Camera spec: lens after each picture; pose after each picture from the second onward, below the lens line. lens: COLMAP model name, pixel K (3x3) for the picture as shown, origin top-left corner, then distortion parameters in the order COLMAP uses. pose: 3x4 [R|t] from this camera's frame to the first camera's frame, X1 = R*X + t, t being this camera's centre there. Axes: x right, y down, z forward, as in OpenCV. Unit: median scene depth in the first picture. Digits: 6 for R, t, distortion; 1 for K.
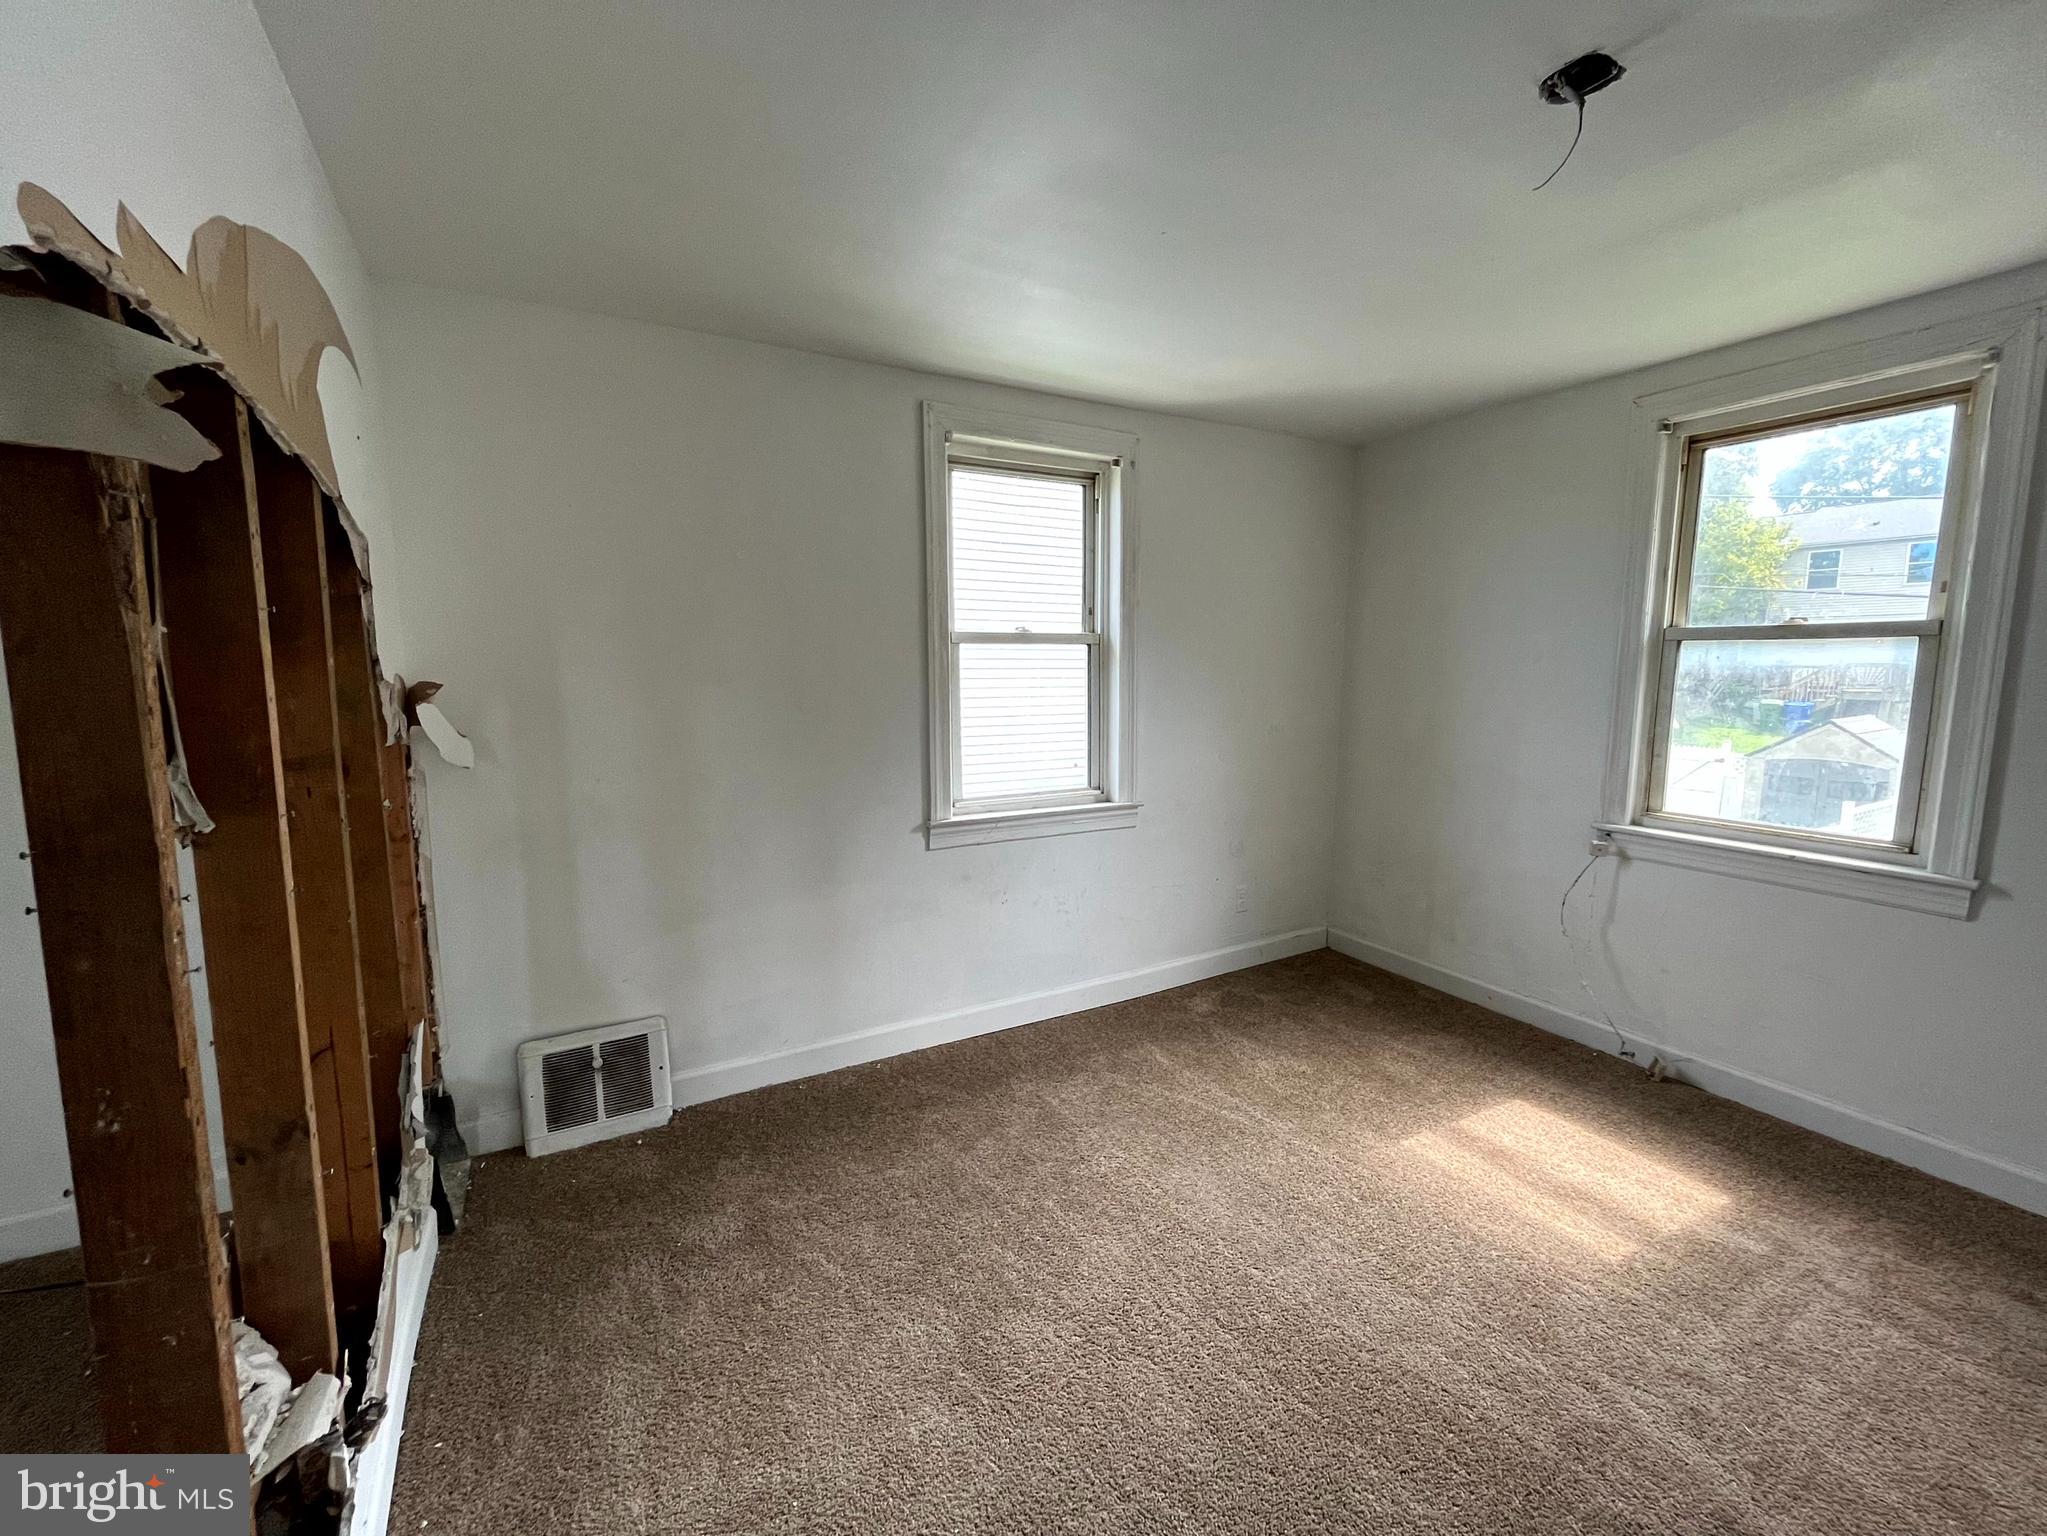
lens RADIAL K [[832.7, 0, 1020.3], [0, 832.7, 767.3], [0, 0, 1]] dist [-0.003761, 0.000807]
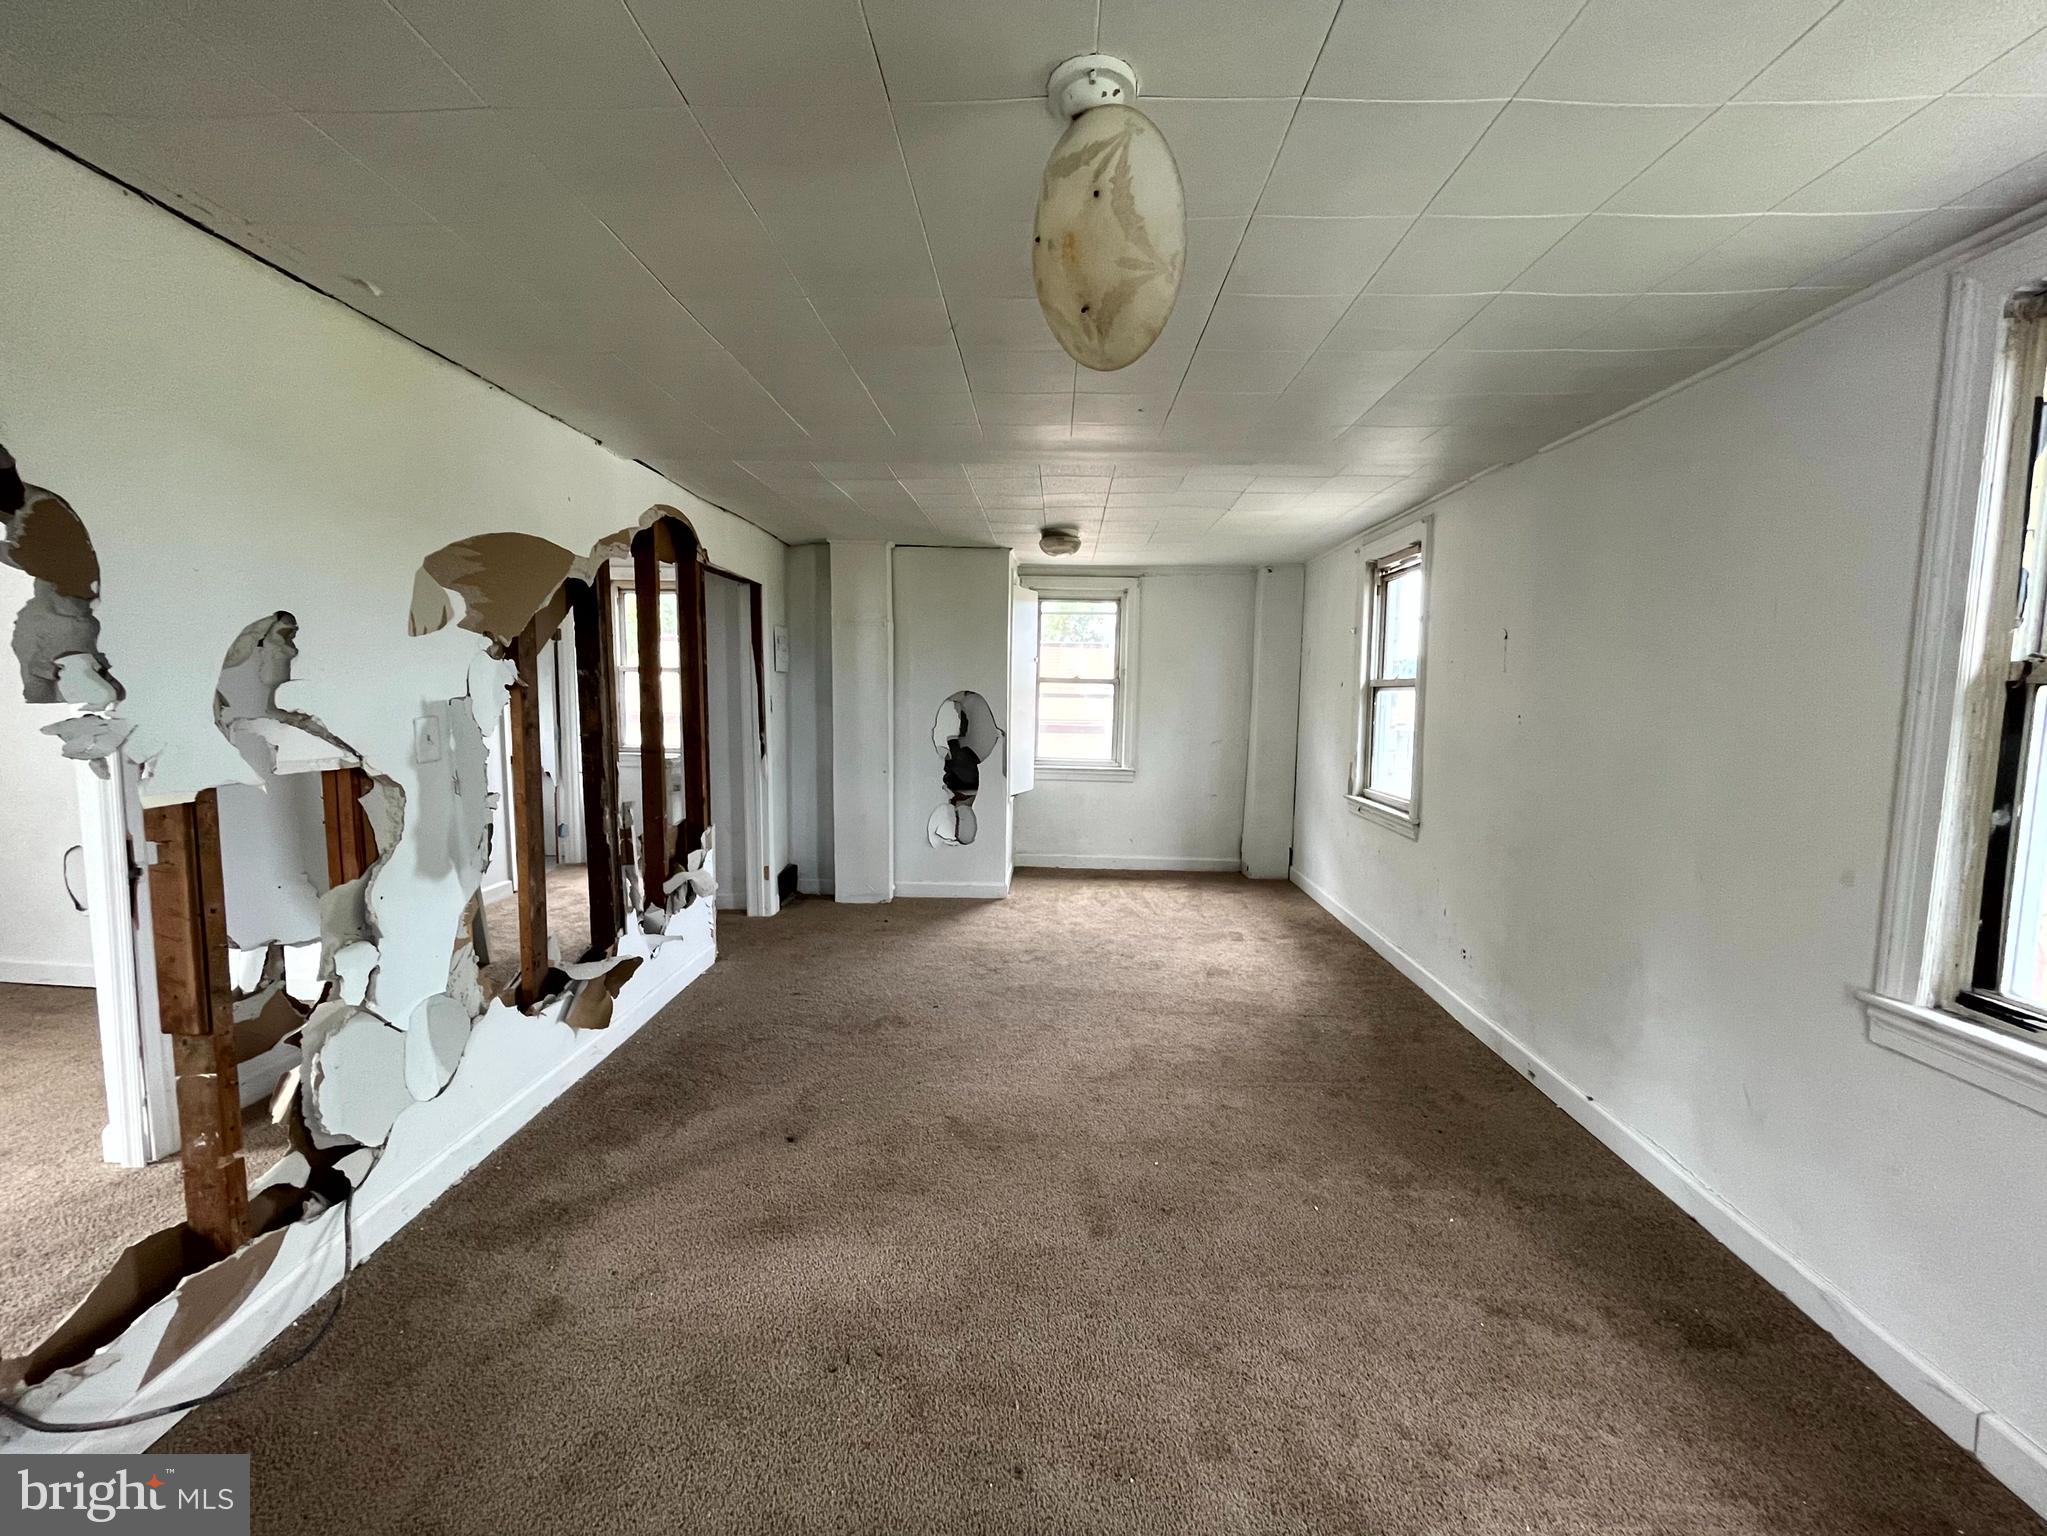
lens RADIAL K [[832.7, 0, 1018.0], [0, 832.7, 763.3], [0, 0, 1]] dist [-0.003761, 0.000807]
pose [[0.849187, 0.068599, -0.523617, 1.066301], [-0.091974, 0.995585, -0.018730, 0.102135], [0.520021, 0.064064, 0.851748, -0.850823]]
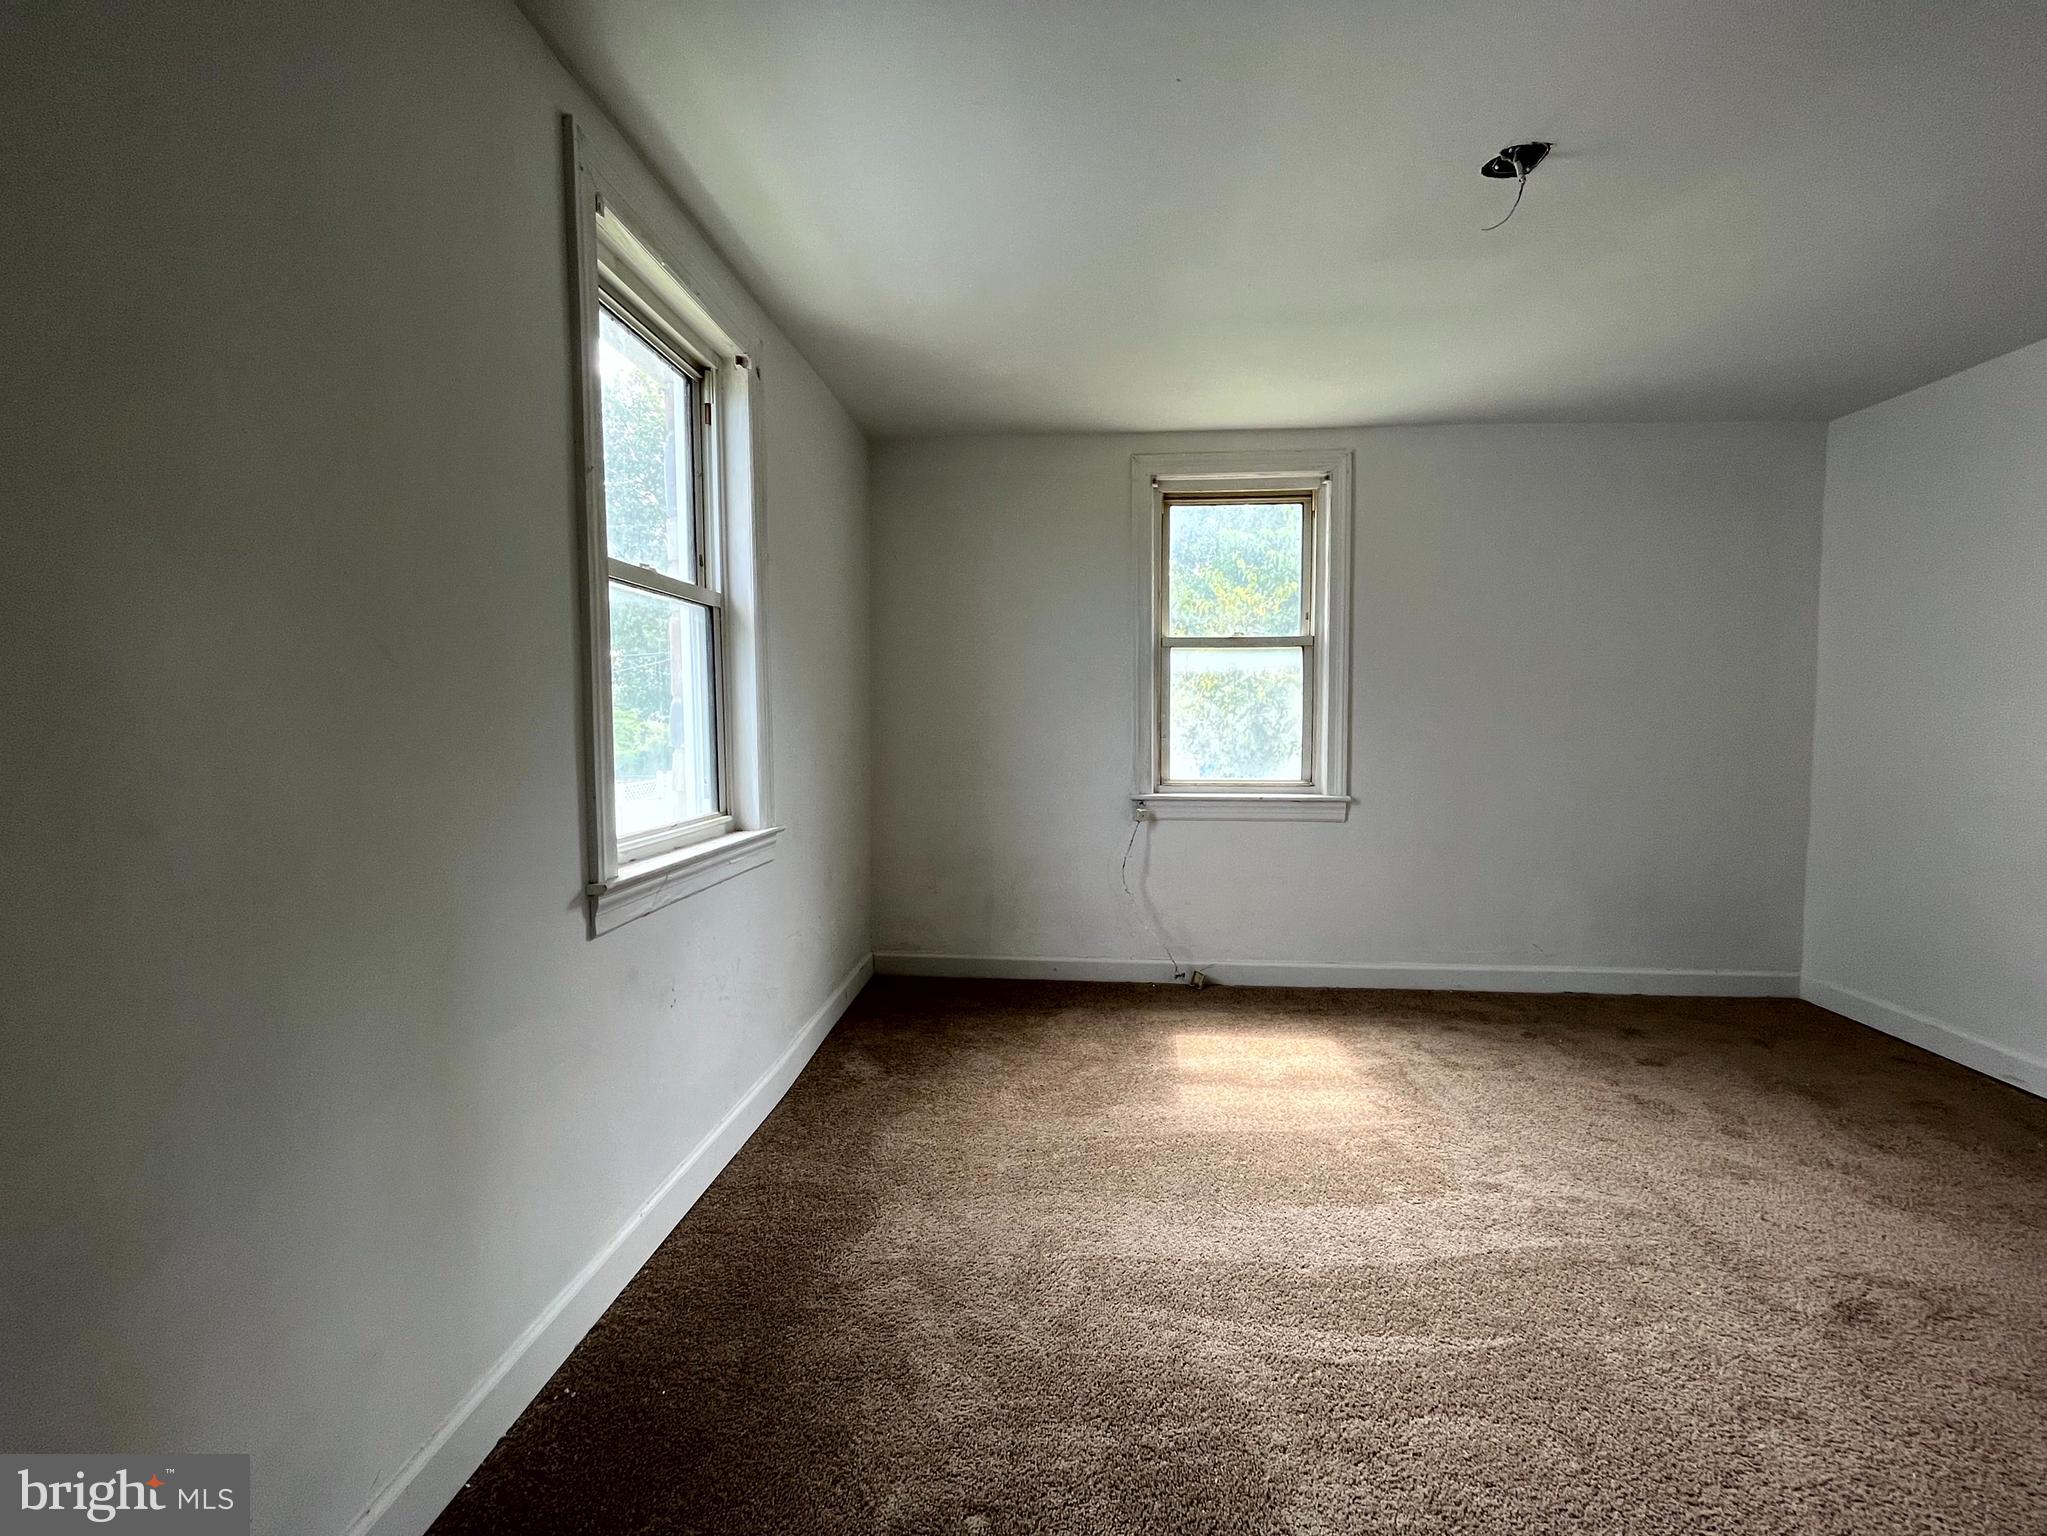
lens RADIAL K [[832.7, 0, 1023.0], [0, 832.7, 766.8], [0, 0, 1]] dist [-0.003761, 0.000807]
pose [[0.549697, -0.046708, 0.834057, -0.425262], [0.105692, 0.994301, -0.013976, 0.027545], [-0.828651, 0.095836, 0.551501, 0.483268]]
